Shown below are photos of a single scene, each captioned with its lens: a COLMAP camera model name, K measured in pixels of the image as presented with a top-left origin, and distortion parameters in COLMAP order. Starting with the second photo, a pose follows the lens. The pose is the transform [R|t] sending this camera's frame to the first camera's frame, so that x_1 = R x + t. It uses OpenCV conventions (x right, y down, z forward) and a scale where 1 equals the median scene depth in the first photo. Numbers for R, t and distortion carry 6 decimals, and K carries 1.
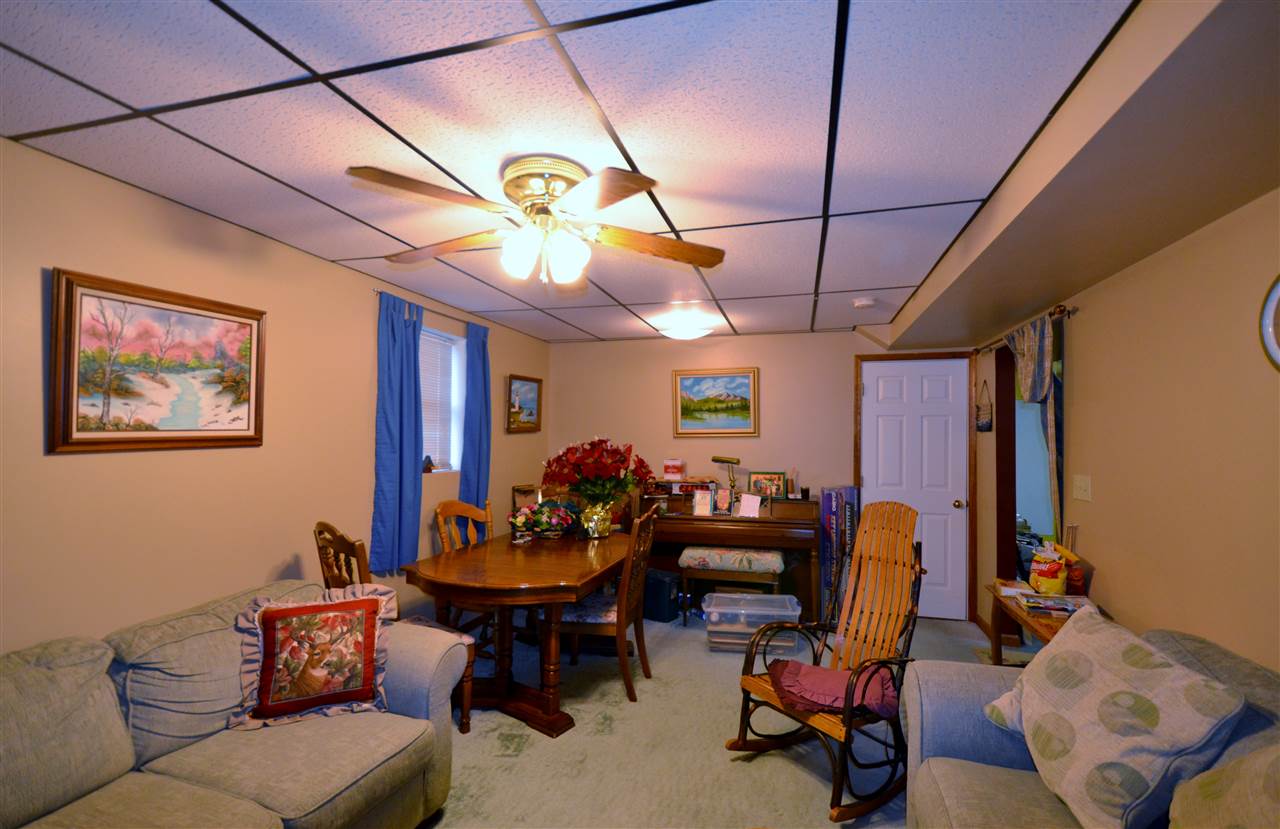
lens RADIAL K [[572.3, 0, 642.6], [0, 572.3, 421.2], [0, 0, 1]] dist [-0.007273, -0.000488]
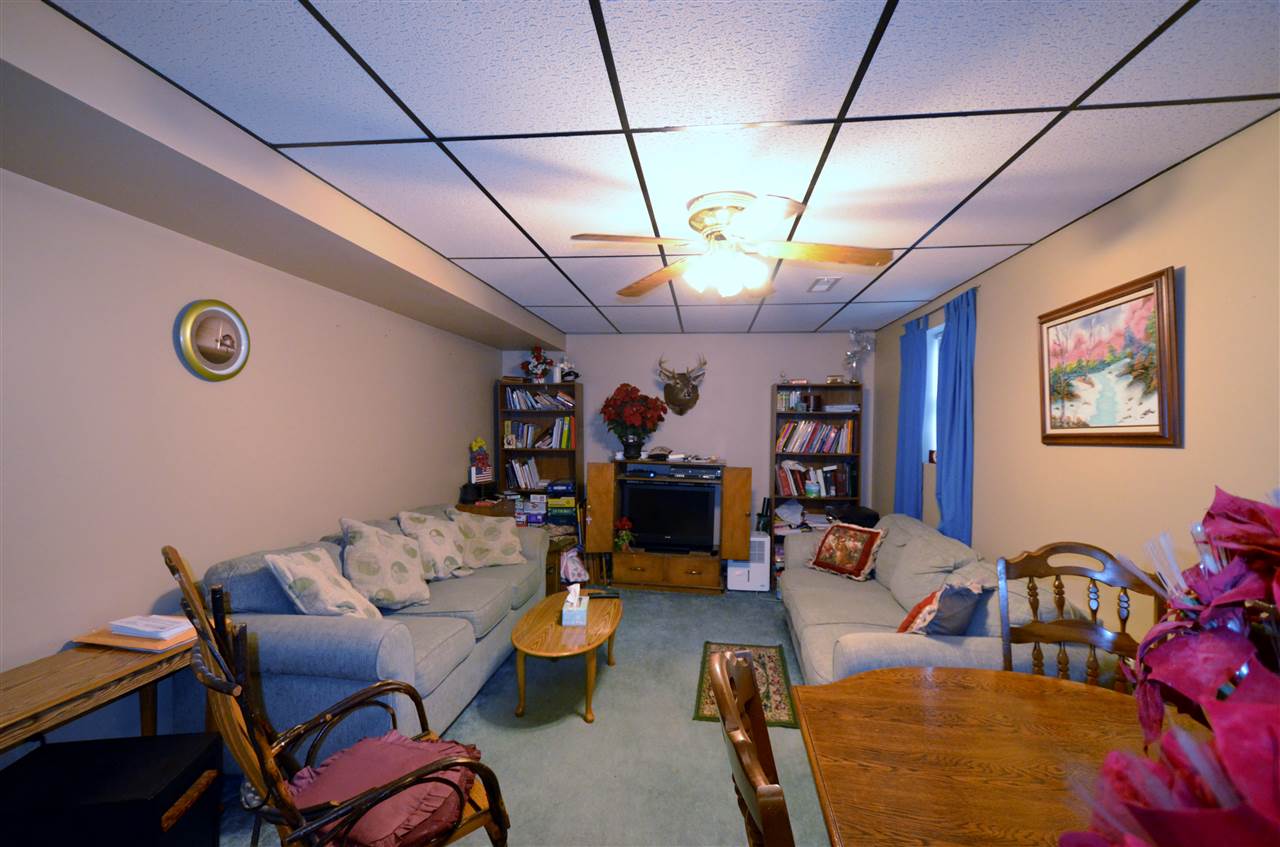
lens RADIAL K [[563.2, 0, 639.0], [0, 563.2, 426.4], [0, 0, 1]] dist [0.004207, -0.004682]
pose [[-0.989073, -0.008732, -0.147170, 0.152685], [-0.004643, 0.999594, -0.028107, 0.047248], [0.147356, -0.027116, -0.988712, 1.874384]]
